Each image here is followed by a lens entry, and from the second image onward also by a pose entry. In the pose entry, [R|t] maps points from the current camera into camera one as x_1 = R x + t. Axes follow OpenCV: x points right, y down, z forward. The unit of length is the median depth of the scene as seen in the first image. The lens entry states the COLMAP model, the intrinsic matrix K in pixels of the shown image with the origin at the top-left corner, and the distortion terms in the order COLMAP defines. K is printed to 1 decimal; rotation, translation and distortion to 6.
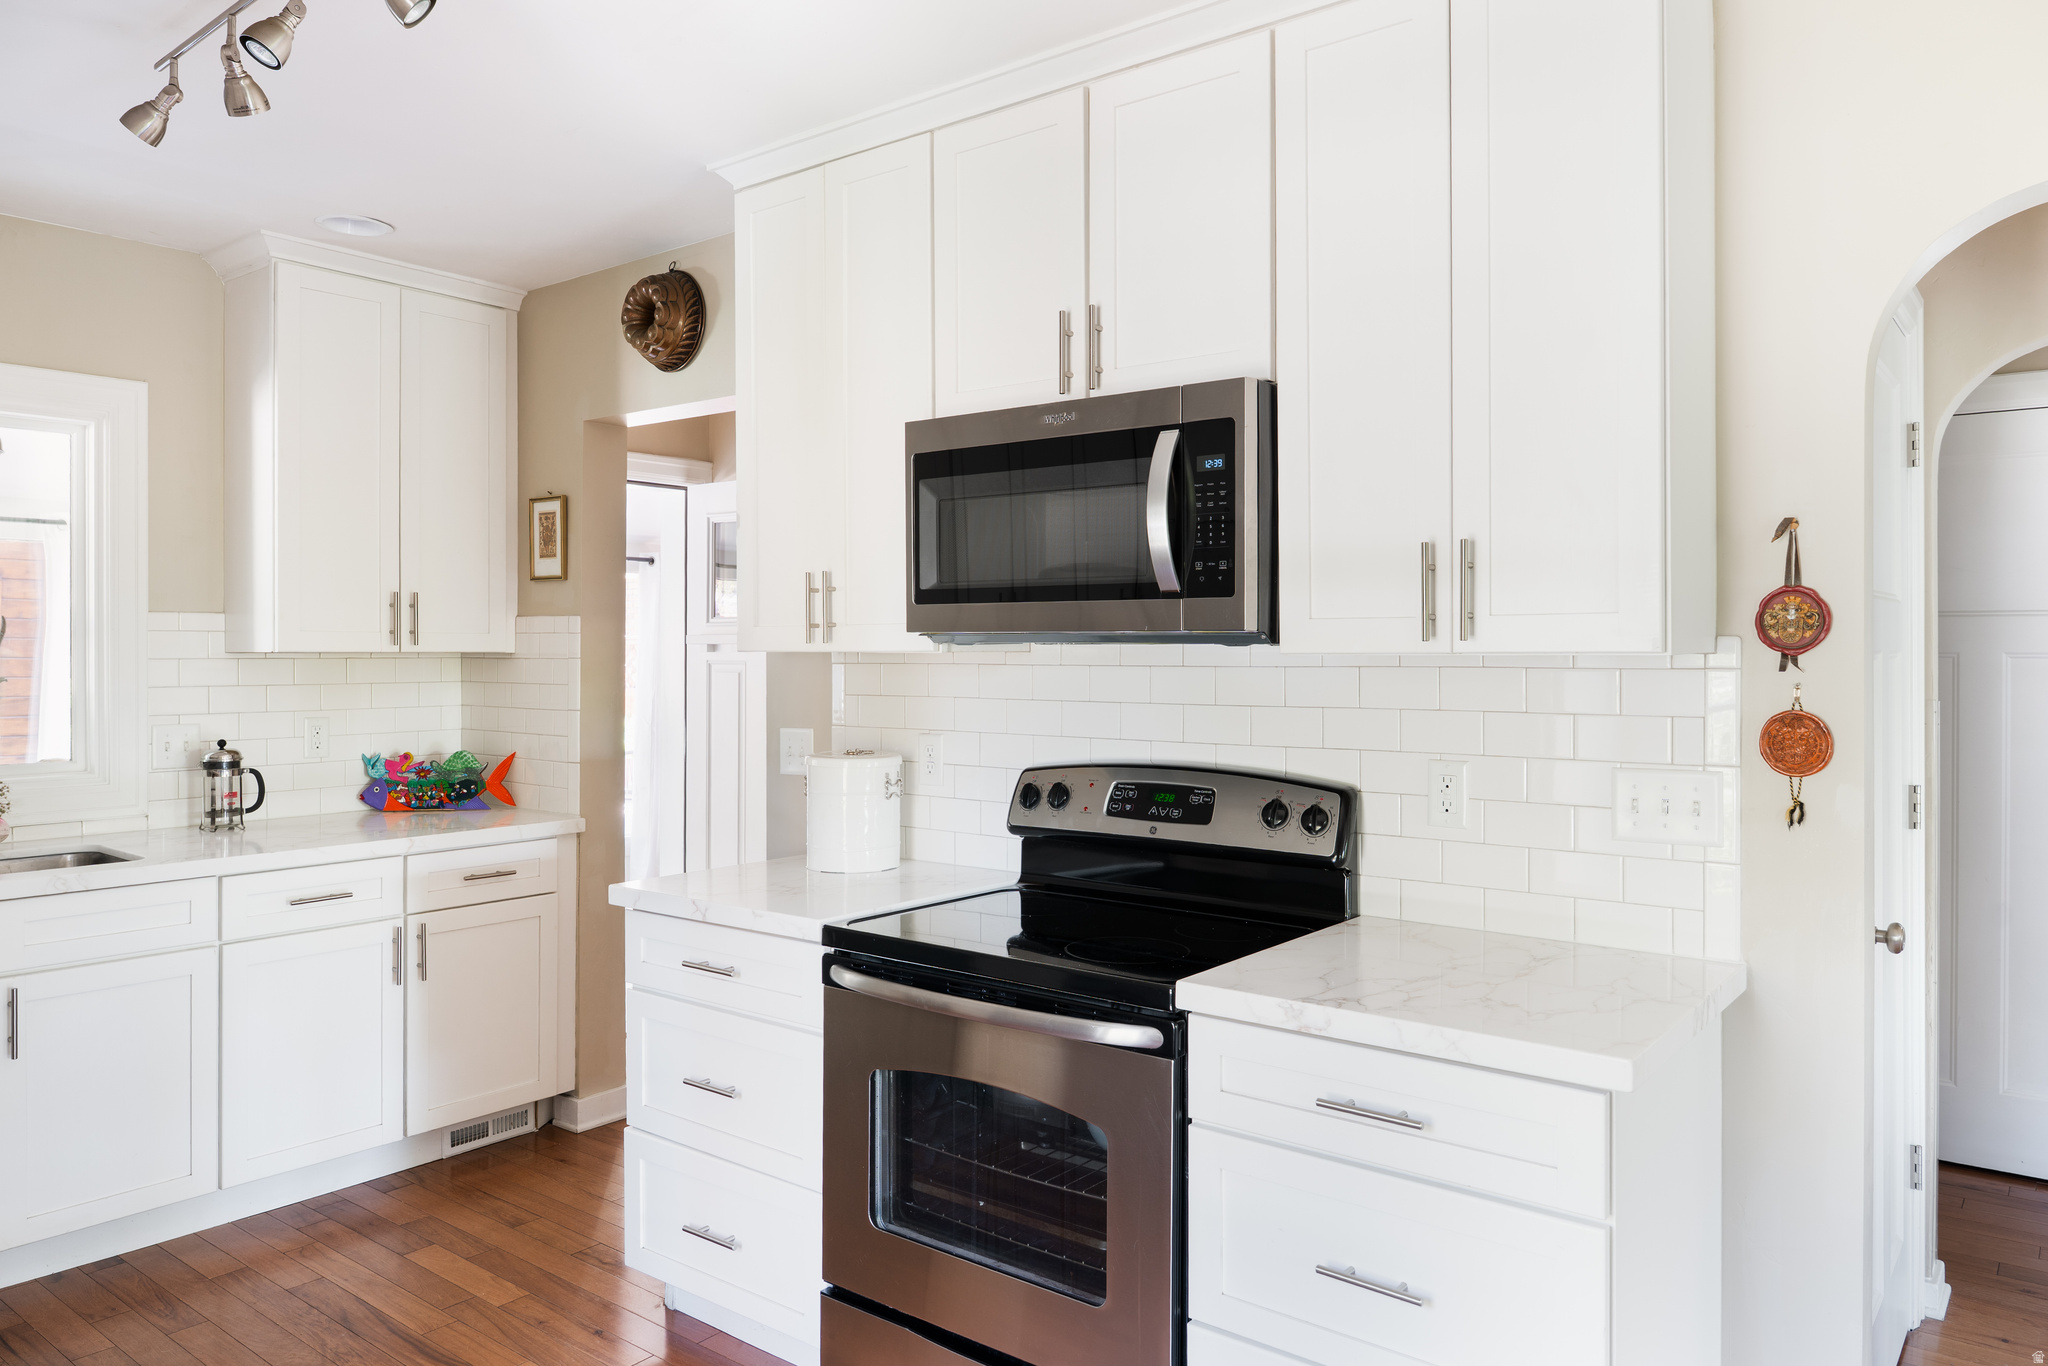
lens RADIAL K [[1378.4, 0, 1024.2], [0, 1378.4, 670.1], [0, 0, 1]] dist [-0.004894, -0.002144]
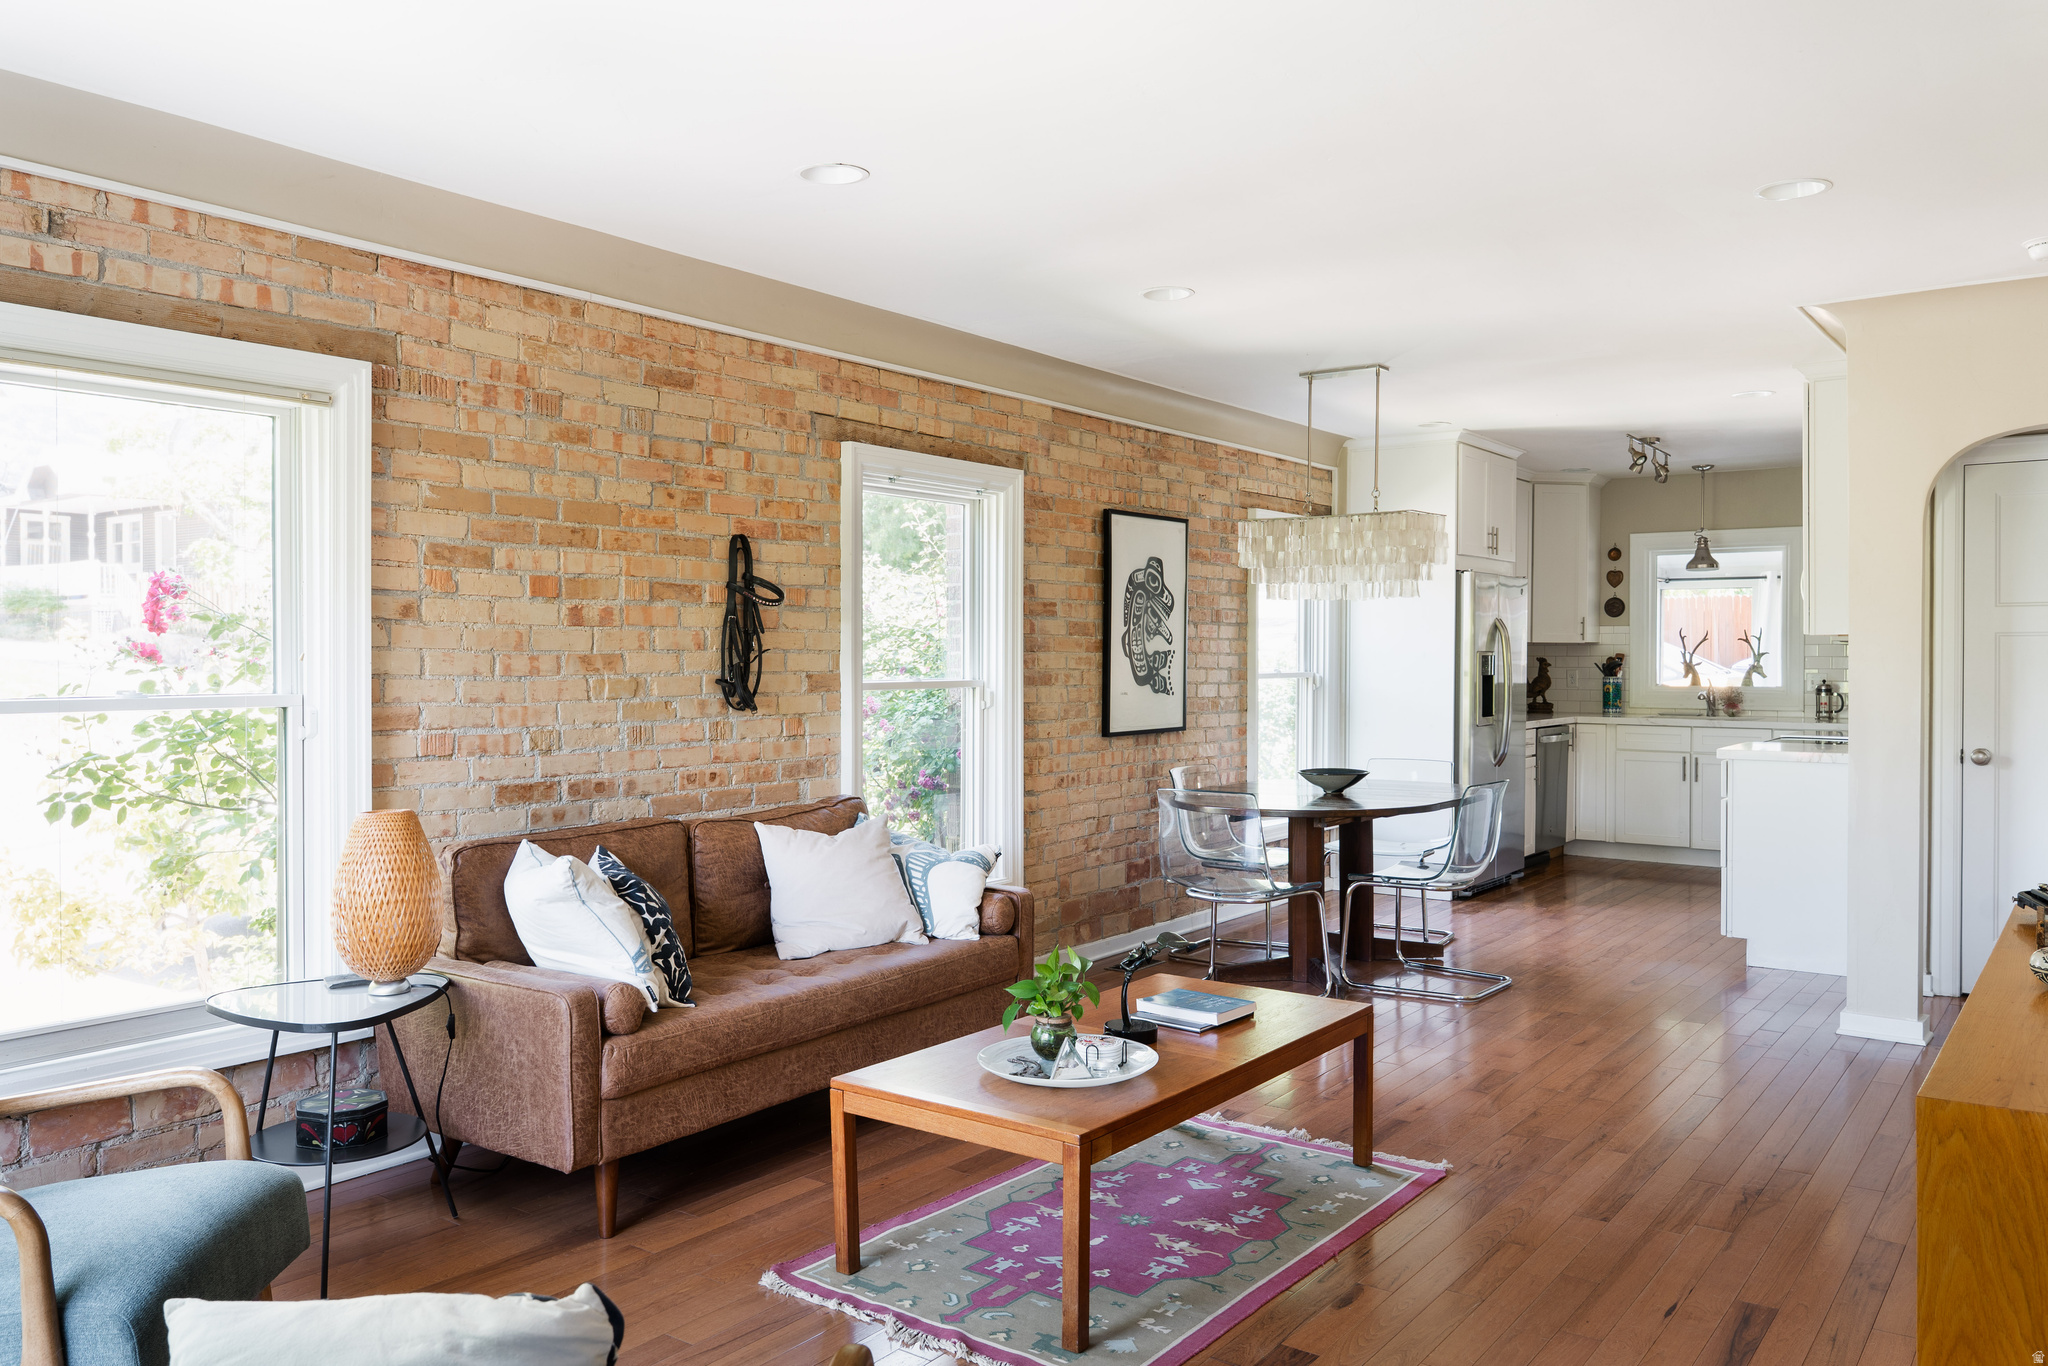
lens RADIAL K [[1478.8, 0, 1022.6], [0, 1478.8, 678.9], [0, 0, 1]] dist [-0.004244, -0.001509]
pose [[0.017548, 0.014406, -0.999742, 1.705070], [-0.012944, 0.999816, 0.014180, 0.029872], [0.999762, 0.012692, 0.017732, -0.345967]]
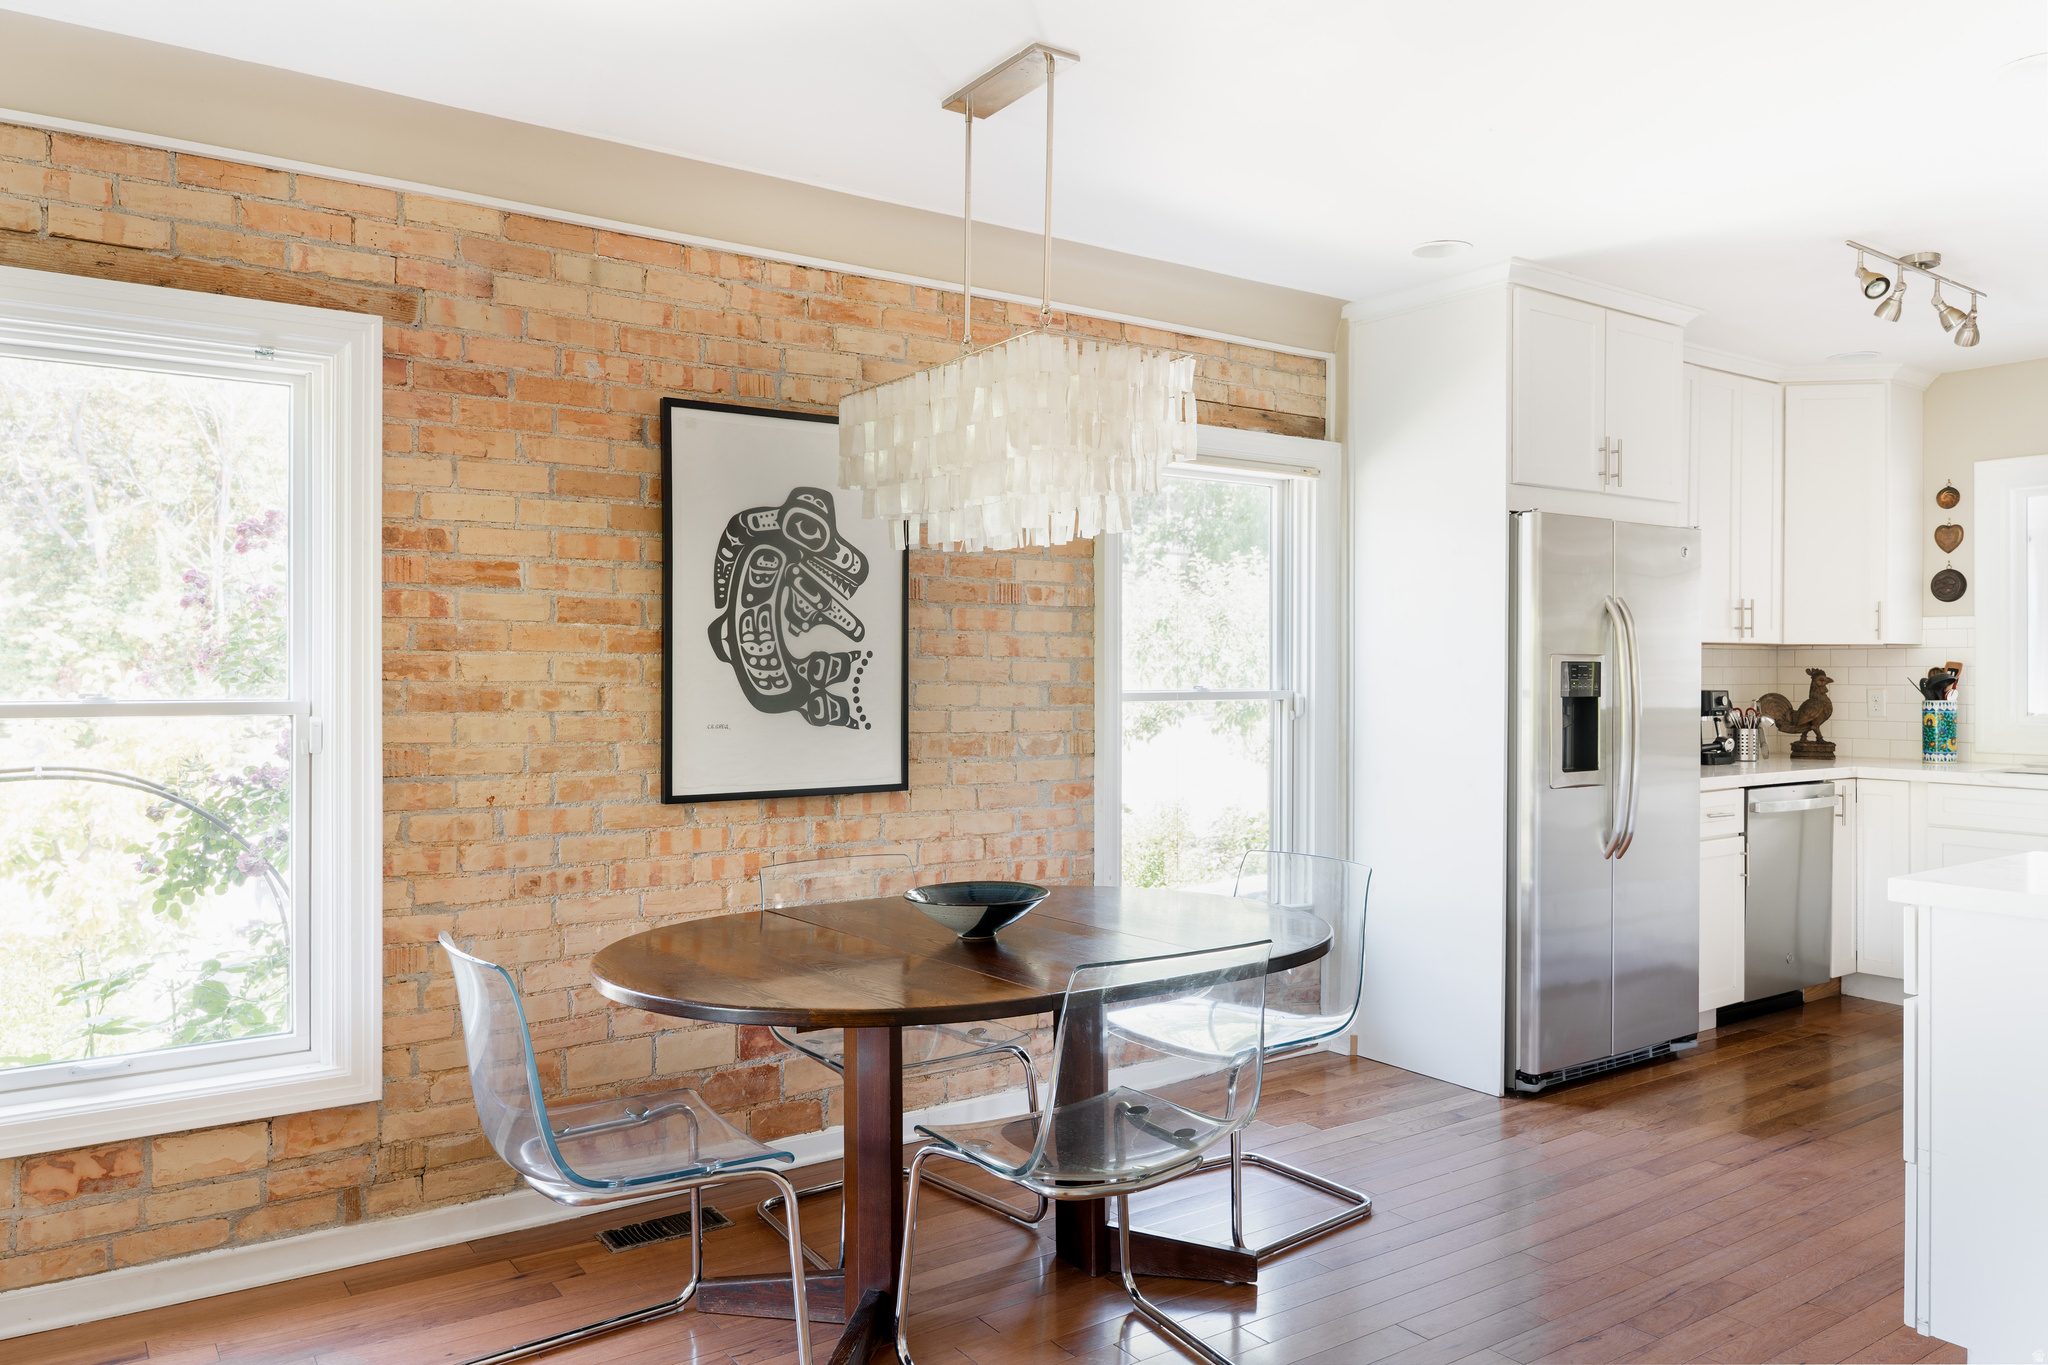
lens RADIAL K [[1412.8, 0, 1037.6], [0, 1412.8, 673.0], [0, 0, 1]] dist [0.001679, -0.004203]
pose [[-0.293457, -0.002535, -0.955969, 0.877300], [-0.012803, 0.999917, 0.001278, 0.030633], [0.955887, 0.012614, -0.293465, 0.230713]]
